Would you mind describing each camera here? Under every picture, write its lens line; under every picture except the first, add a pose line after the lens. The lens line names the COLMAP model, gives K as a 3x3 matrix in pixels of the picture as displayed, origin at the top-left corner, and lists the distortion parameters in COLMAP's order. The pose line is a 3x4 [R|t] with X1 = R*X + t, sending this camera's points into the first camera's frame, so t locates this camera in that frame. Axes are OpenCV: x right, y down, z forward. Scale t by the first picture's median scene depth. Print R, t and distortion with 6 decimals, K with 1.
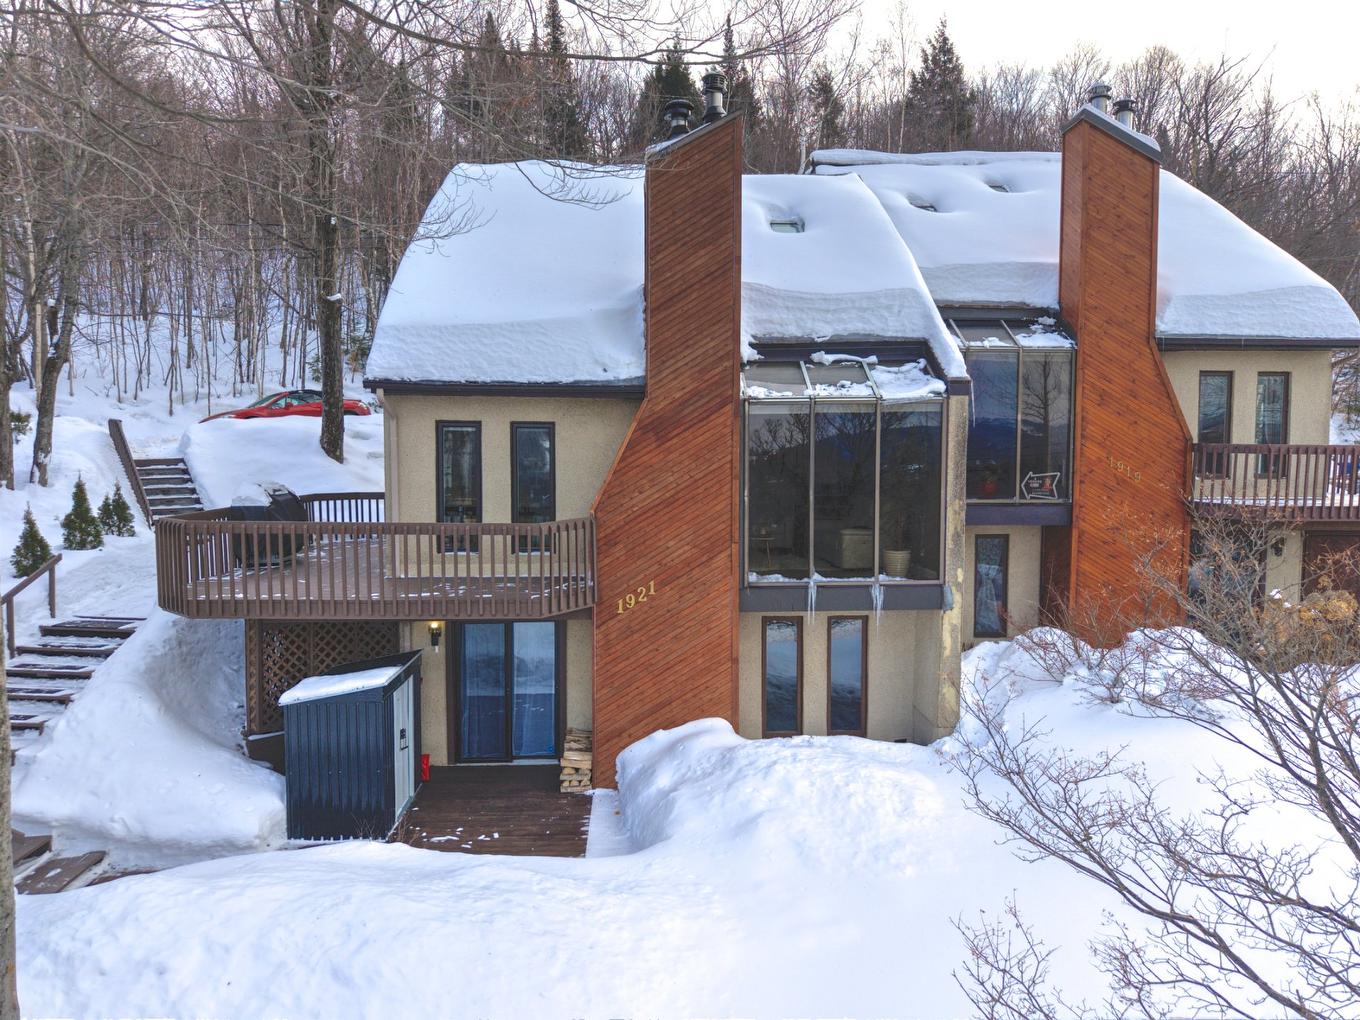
lens RADIAL K [[833.3, 0, 680.0], [0, 833.3, 510.0], [0, 0, 1]] dist [0.003788, 0.001385]
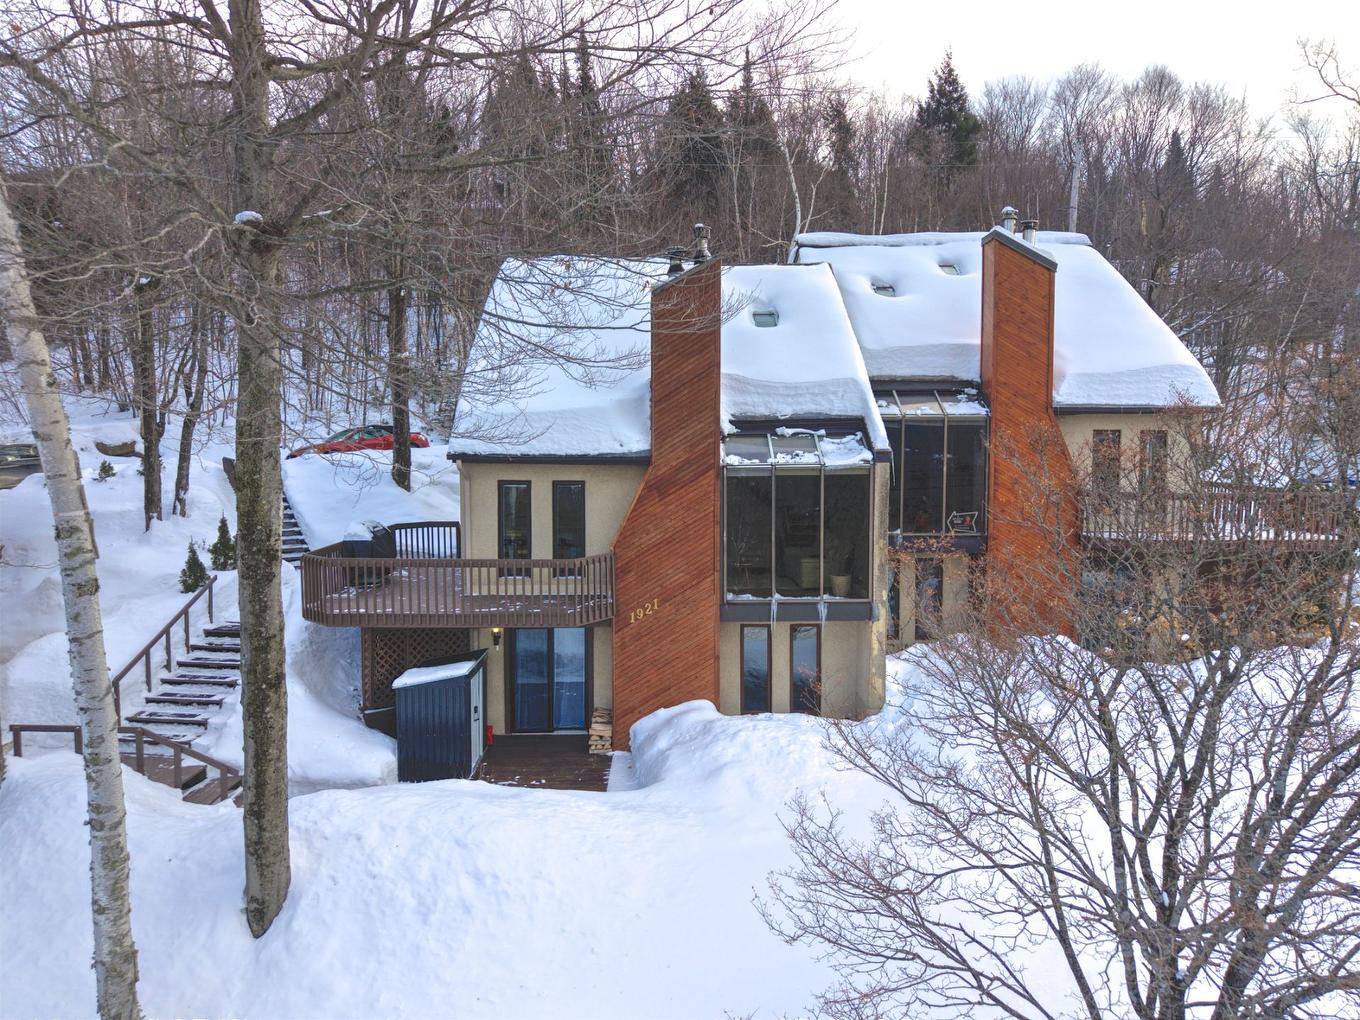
lens RADIAL K [[806.8, 0, 680.0], [0, 806.8, 510.0], [0, 0, 1]] dist [0.019646, -0.000405]
pose [[0.999504, -0.000133, -0.031505, 0.046401], [0.000243, 0.999994, 0.003484, -0.063475], [0.031504, -0.003490, 0.999498, -0.310761]]
